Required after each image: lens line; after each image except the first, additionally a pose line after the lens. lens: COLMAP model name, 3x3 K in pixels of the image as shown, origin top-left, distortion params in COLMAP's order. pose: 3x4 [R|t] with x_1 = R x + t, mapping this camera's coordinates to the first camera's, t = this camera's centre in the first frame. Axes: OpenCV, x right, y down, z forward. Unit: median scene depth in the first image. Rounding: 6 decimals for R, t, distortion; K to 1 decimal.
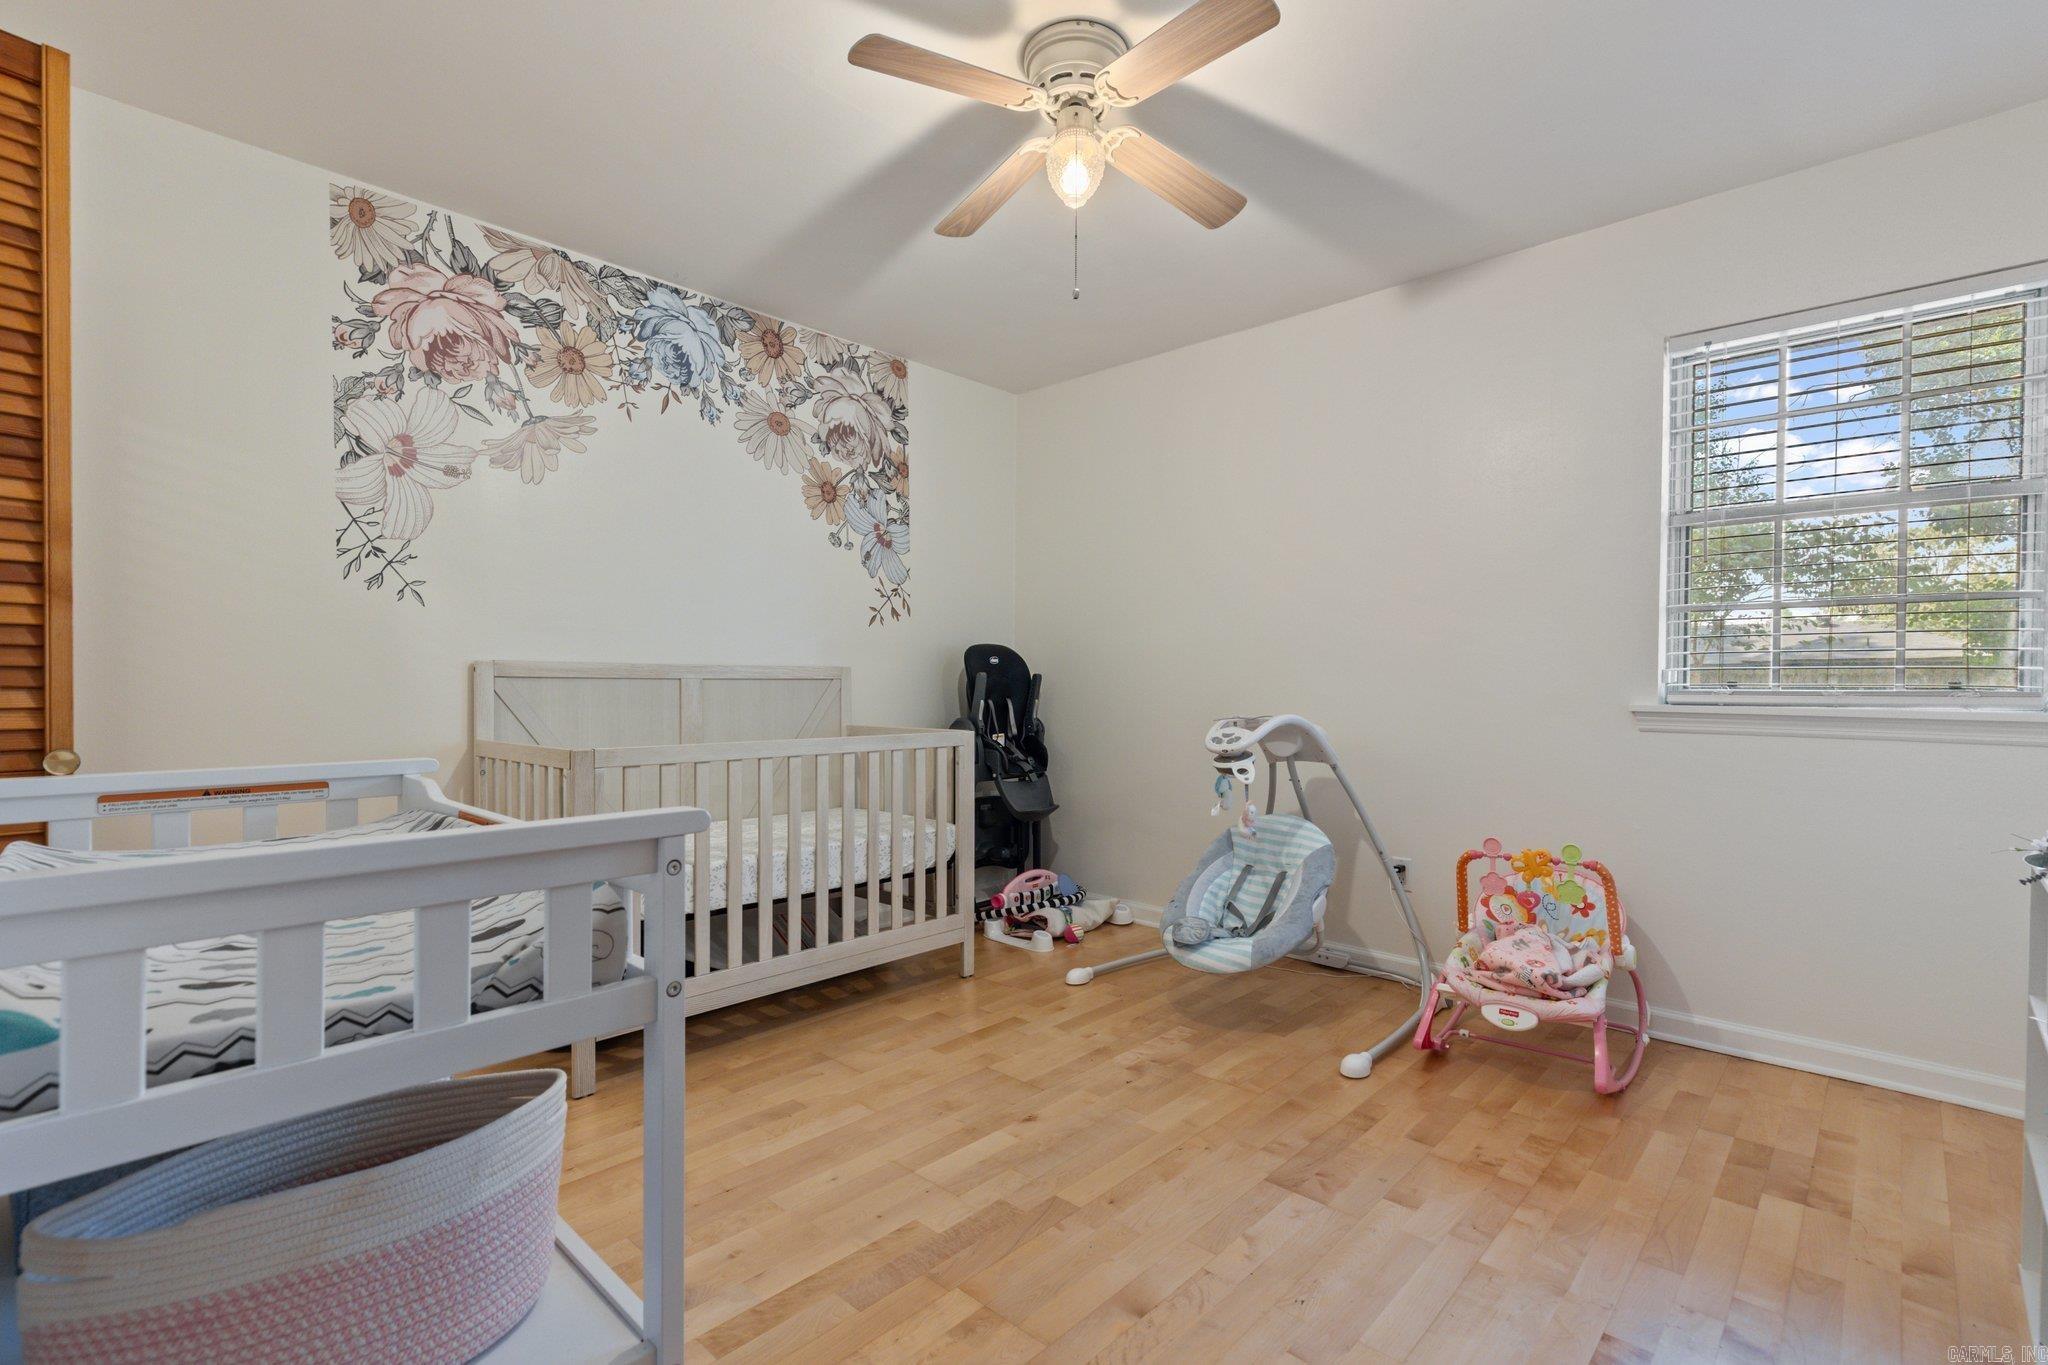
lens RADIAL K [[930.6, 0, 1031.8], [0, 930.6, 690.2], [0, 0, 1]] dist [0.004476, 0.000531]
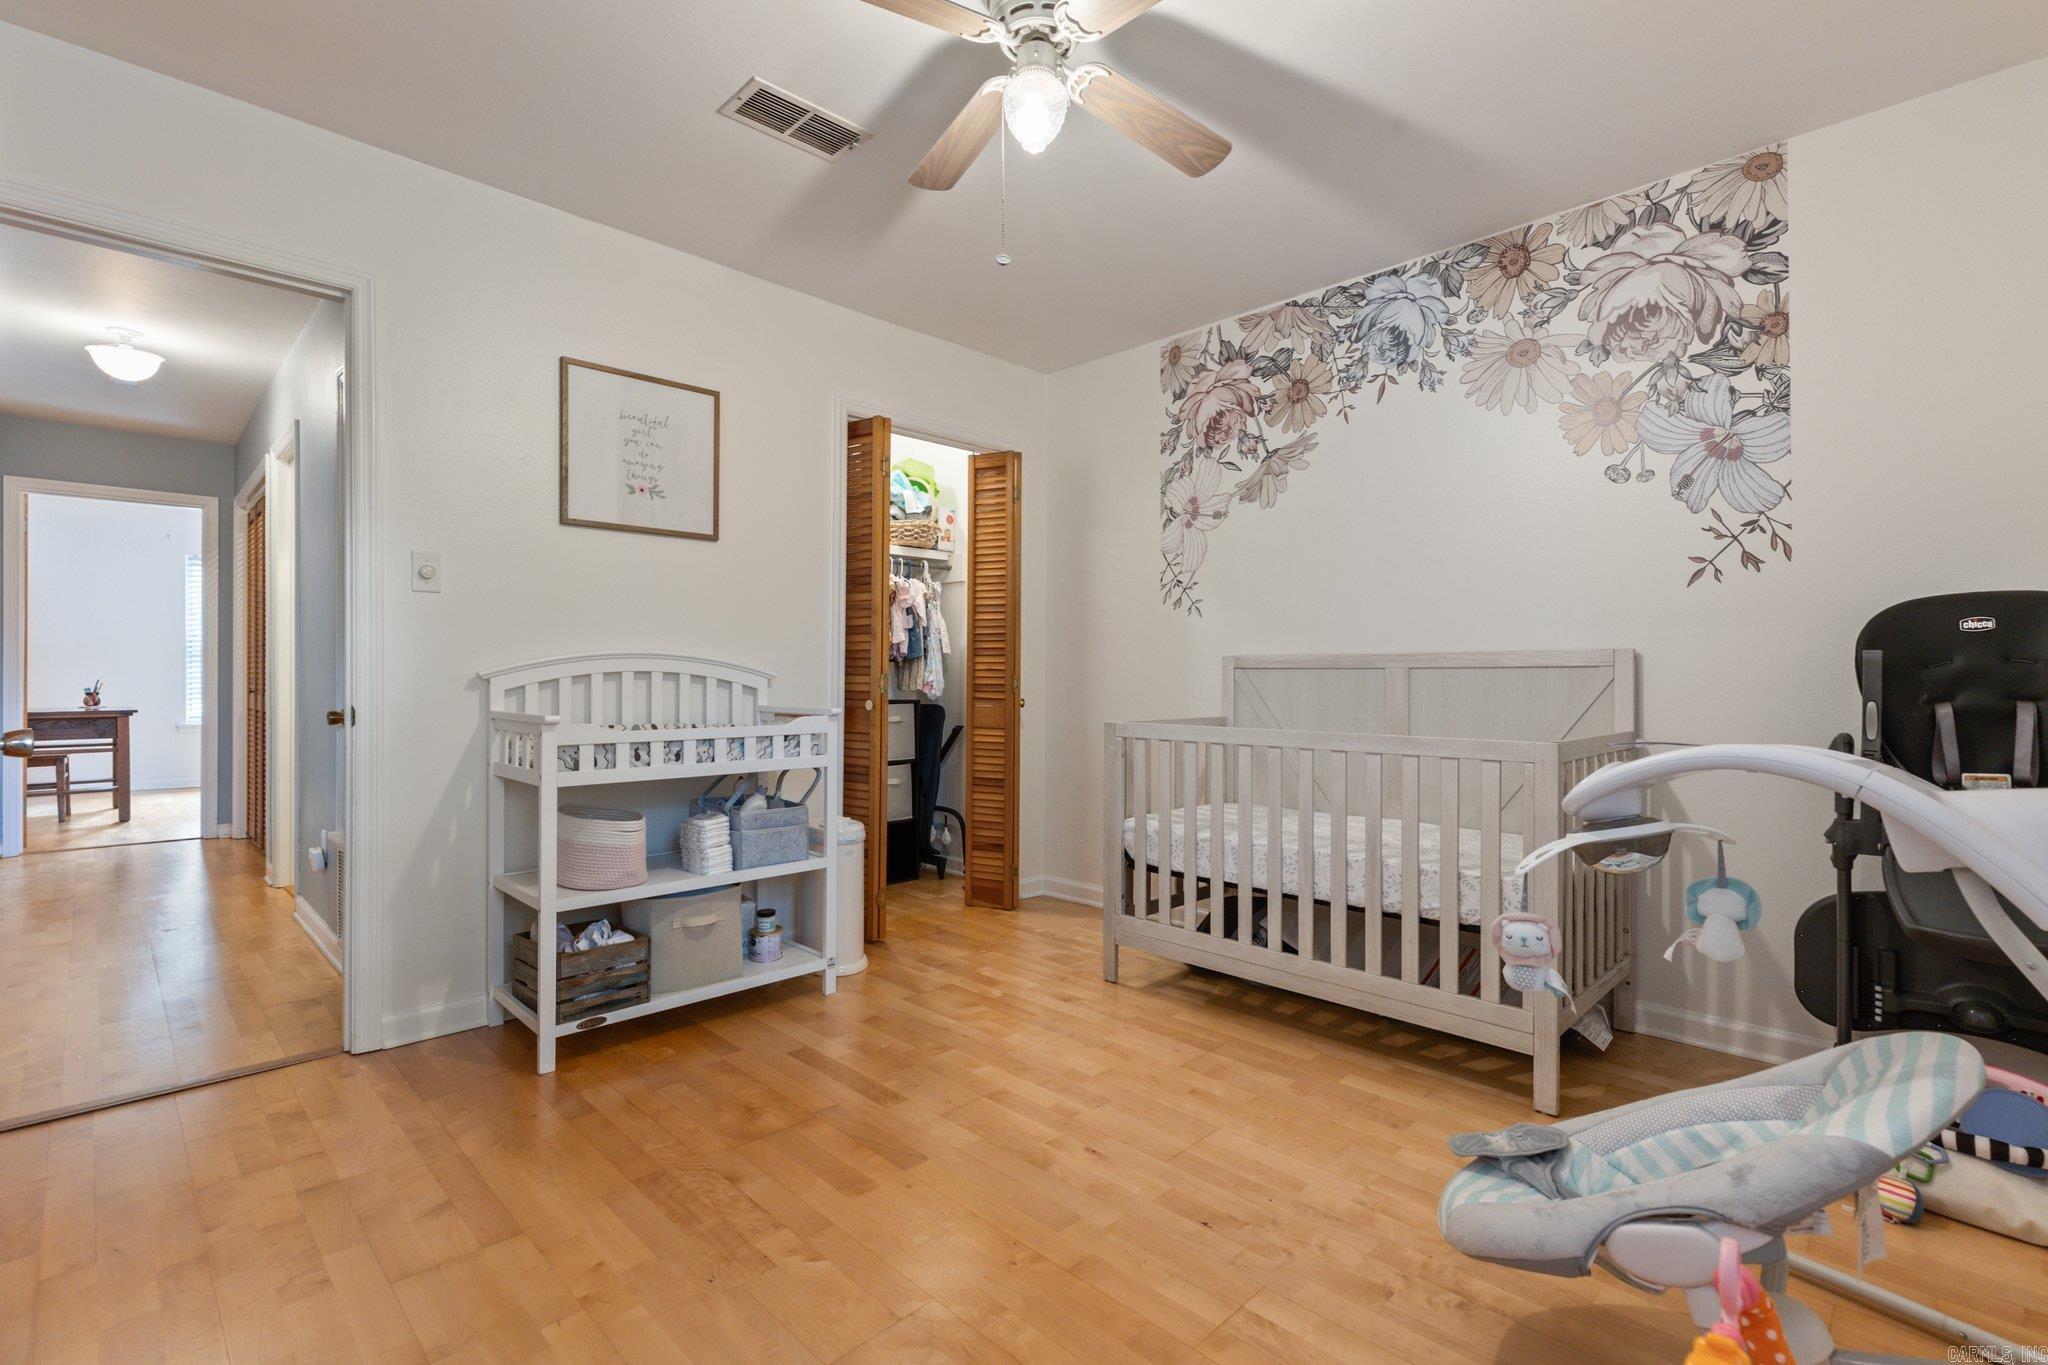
lens RADIAL K [[930.6, 0, 1031.6], [0, 930.6, 672.8], [0, 0, 1]] dist [0.004476, 0.000531]
pose [[-0.029449, -0.005364, -0.999552, 0.625349], [-0.007440, 0.999959, -0.005147, 0.000592], [0.999539, 0.007285, -0.029488, 0.672395]]
